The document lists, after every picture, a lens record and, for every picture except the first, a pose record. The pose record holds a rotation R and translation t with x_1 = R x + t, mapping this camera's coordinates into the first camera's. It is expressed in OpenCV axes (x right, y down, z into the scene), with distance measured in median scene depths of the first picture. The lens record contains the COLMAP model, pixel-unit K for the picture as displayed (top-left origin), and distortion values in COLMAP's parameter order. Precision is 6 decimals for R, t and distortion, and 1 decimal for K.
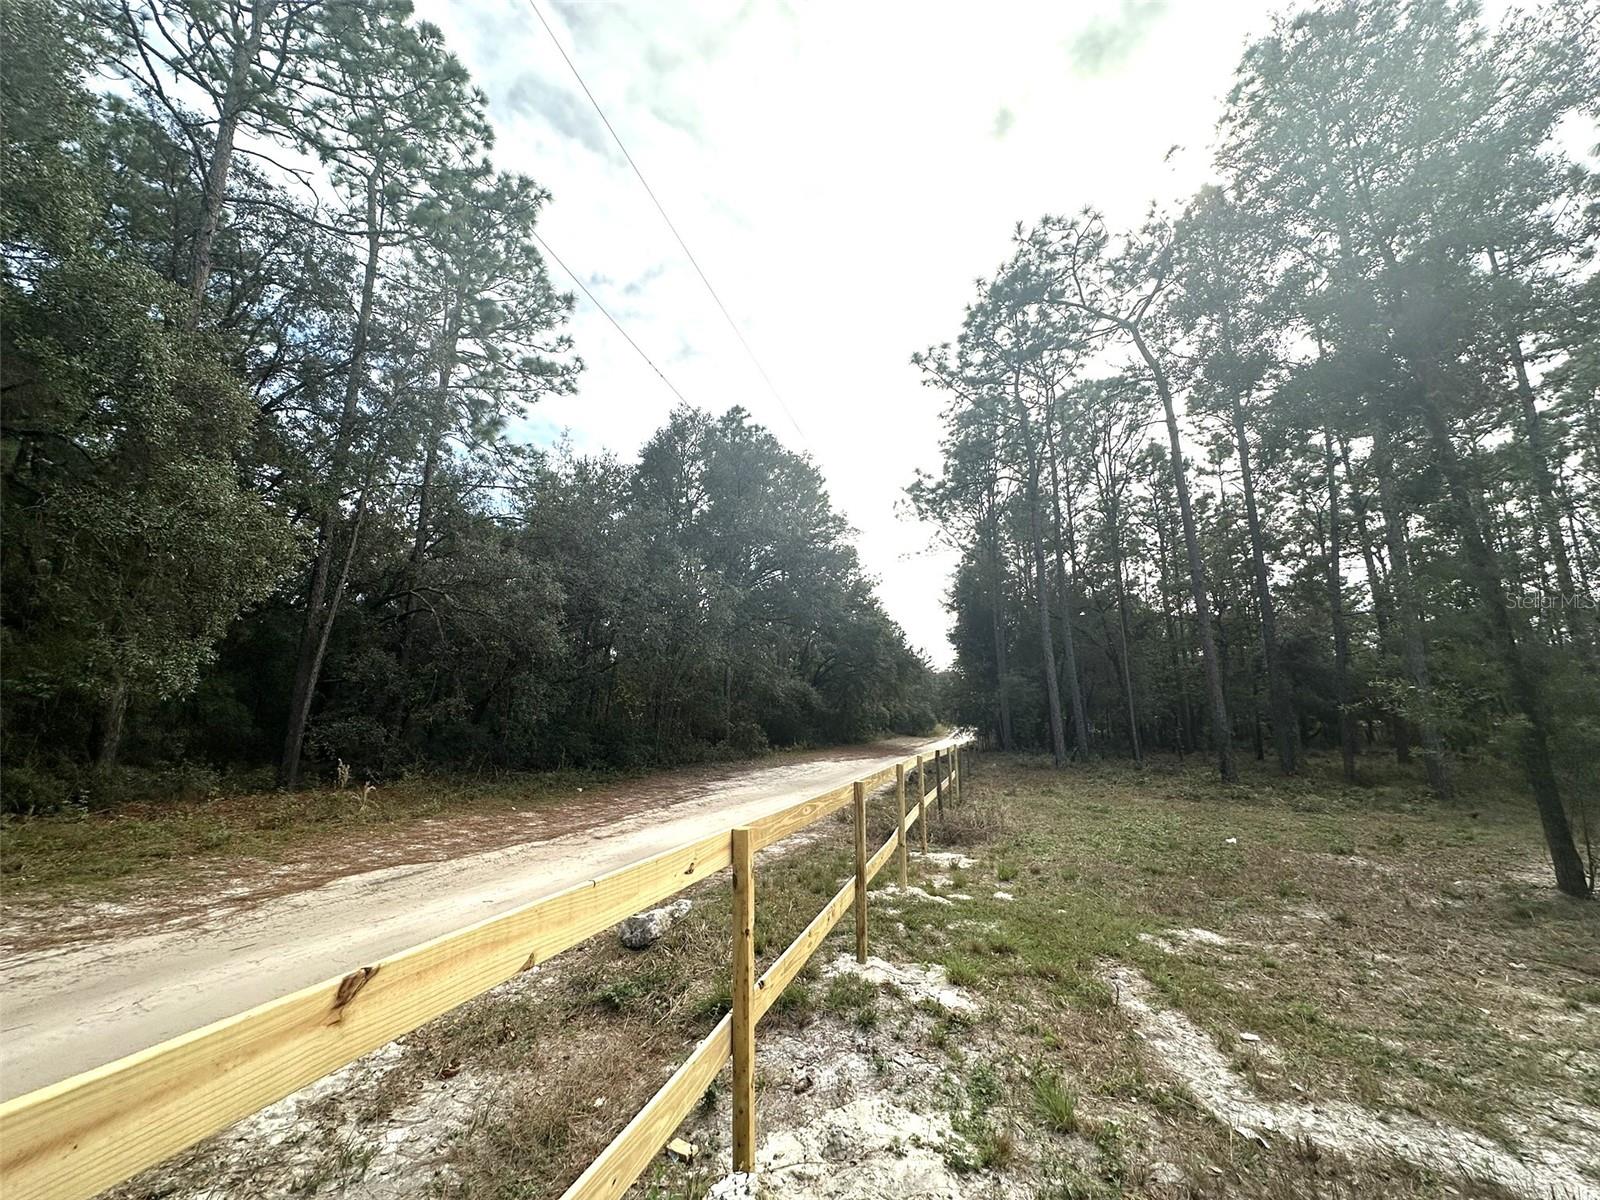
lens RADIAL K [[636.2, 0, 799.0], [0, 636.2, 598.9], [0, 0, 1]] dist [-0.002930, 0.000697]
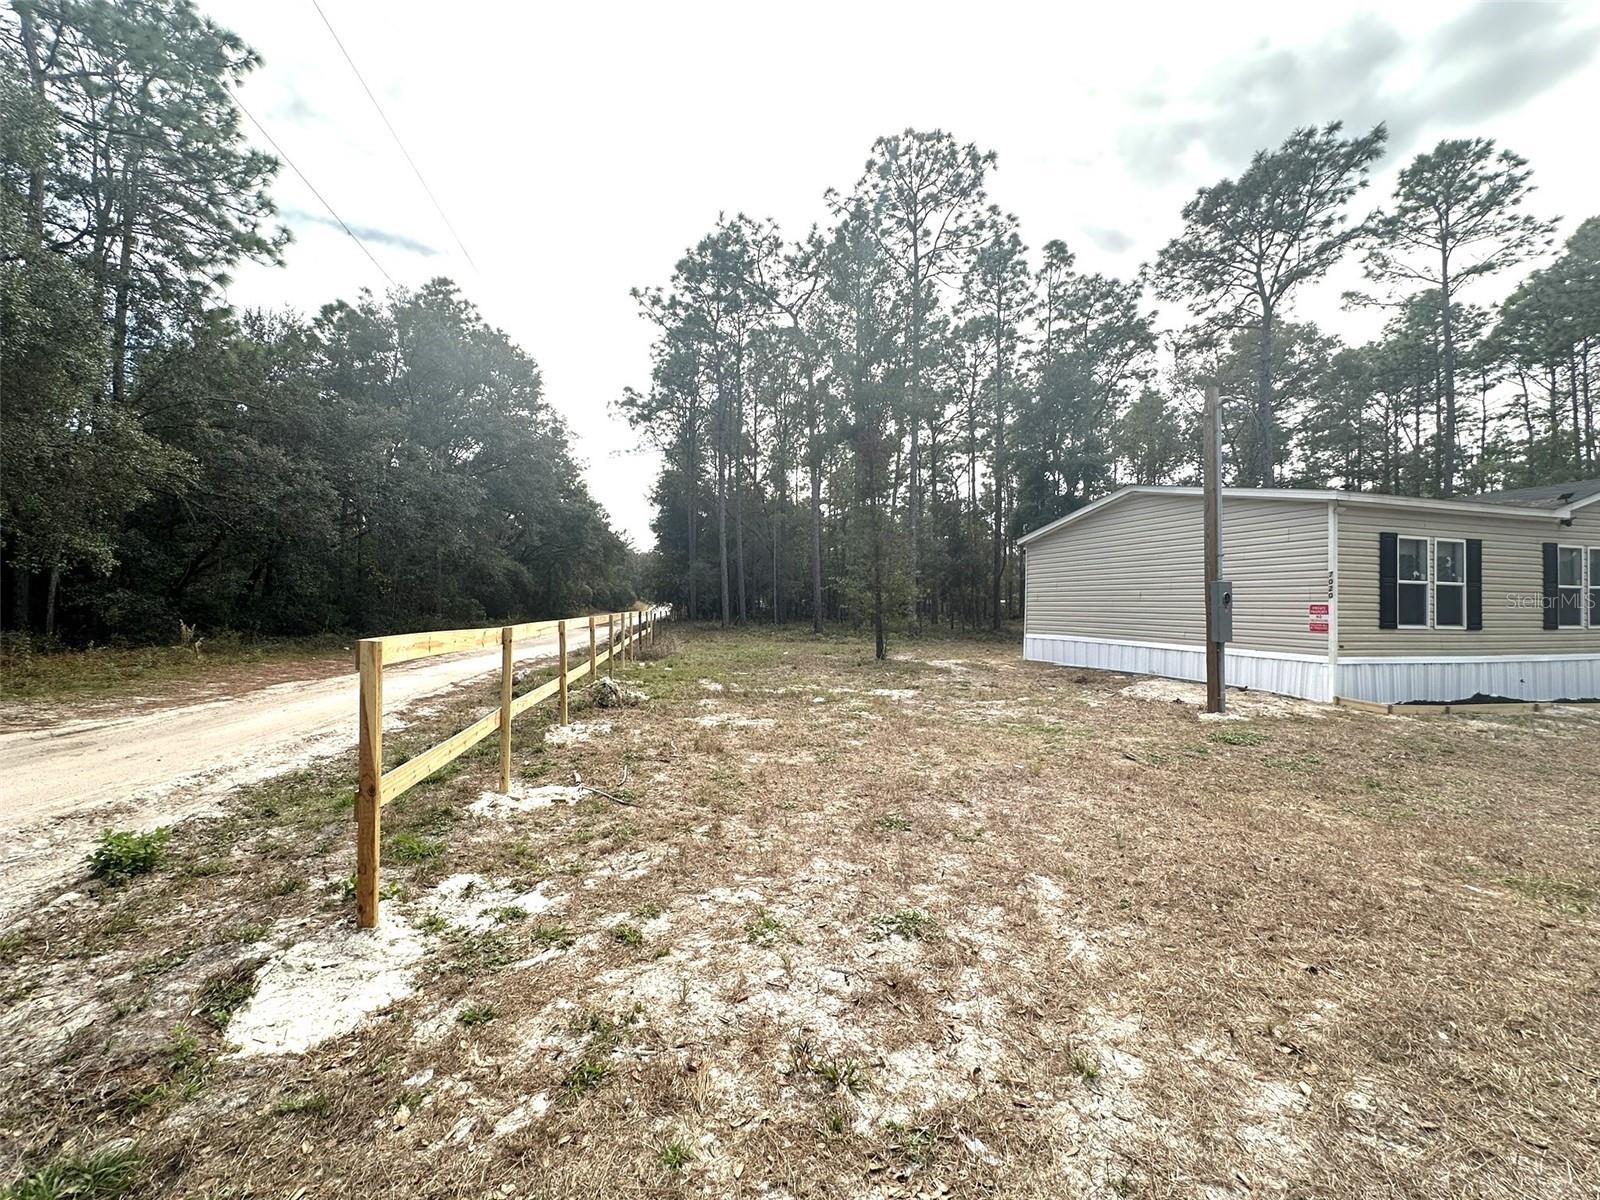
lens RADIAL K [[636.2, 0, 799.0], [0, 636.2, 598.9], [0, 0, 1]] dist [-0.002930, 0.000697]
pose [[0.895906, 0.003591, 0.444229, -0.067361], [-0.086707, 0.982149, 0.166929, -0.049544], [-0.435699, -0.188070, 0.880225, -0.291275]]
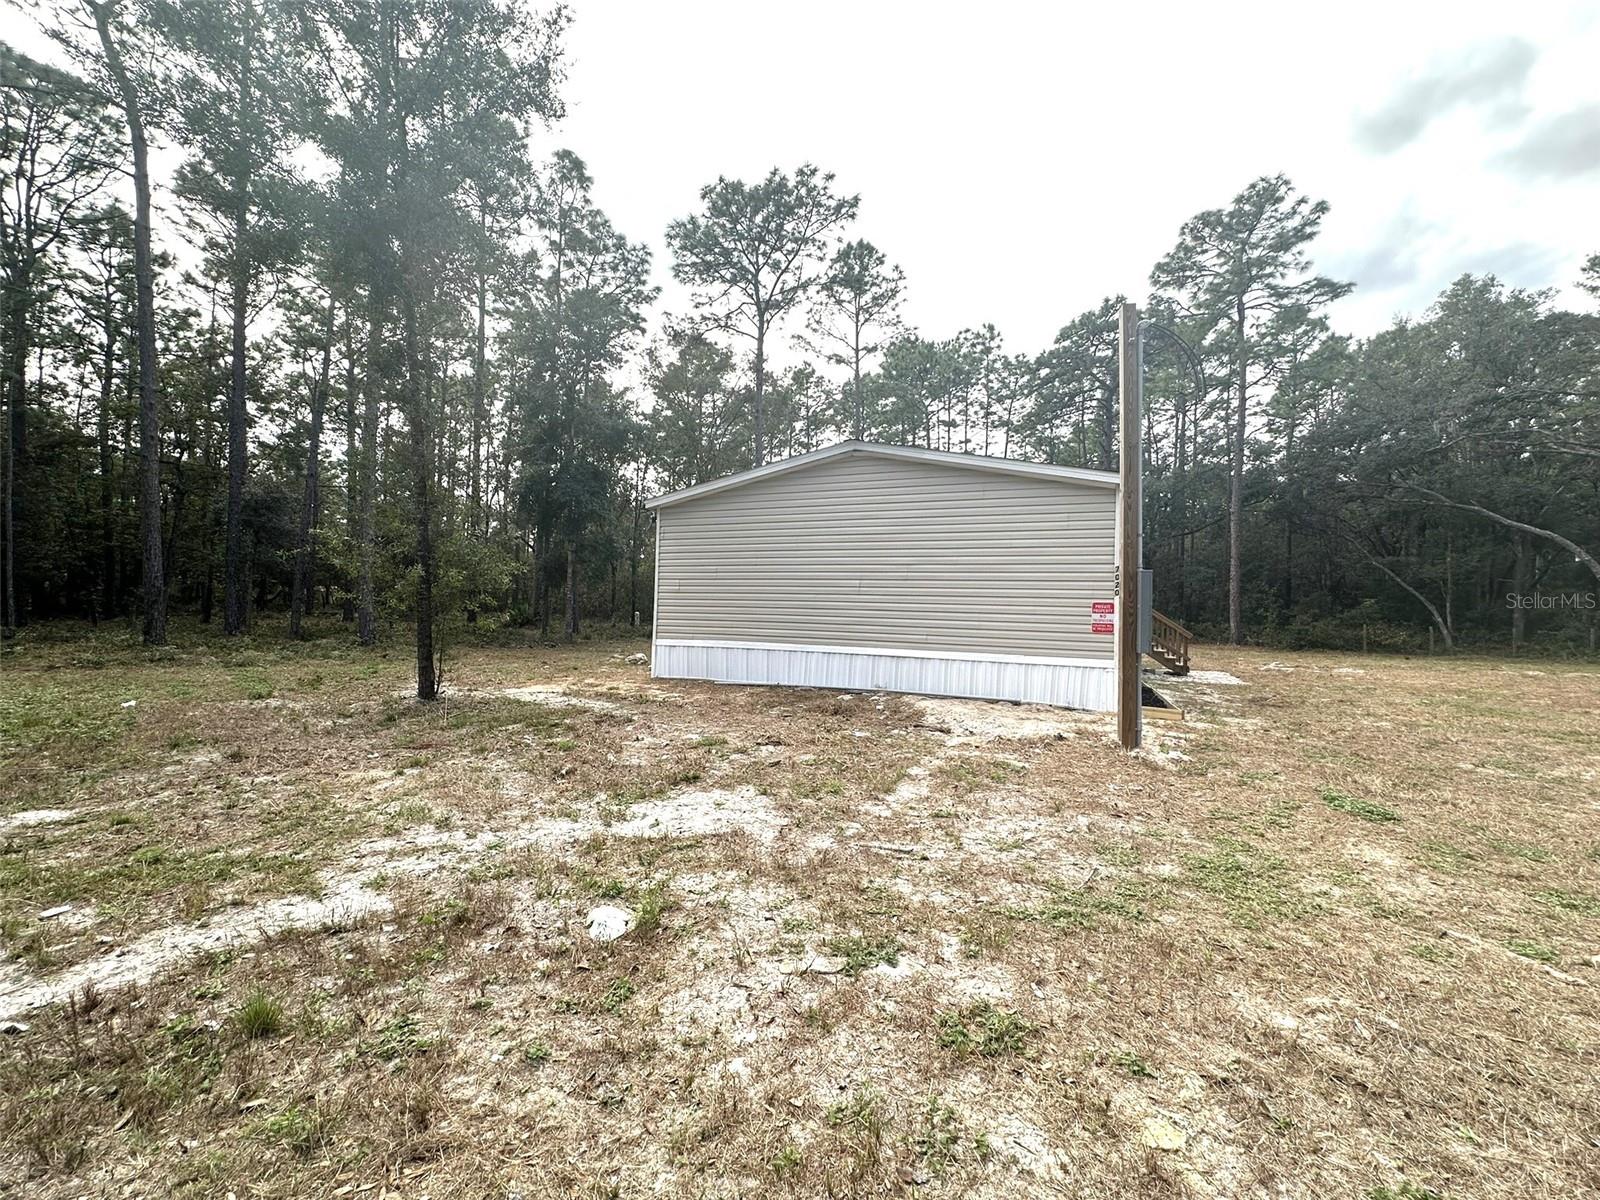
lens RADIAL K [[634.0, 0, 802.9], [0, 634.0, 599.9], [0, 0, 1]] dist [-0.001004, -0.000022]
pose [[0.203152, 0.003538, 0.979141, 0.015383], [-0.209648, 0.976960, 0.039967, 0.009570], [-0.956440, -0.213394, 0.199213, 0.001620]]
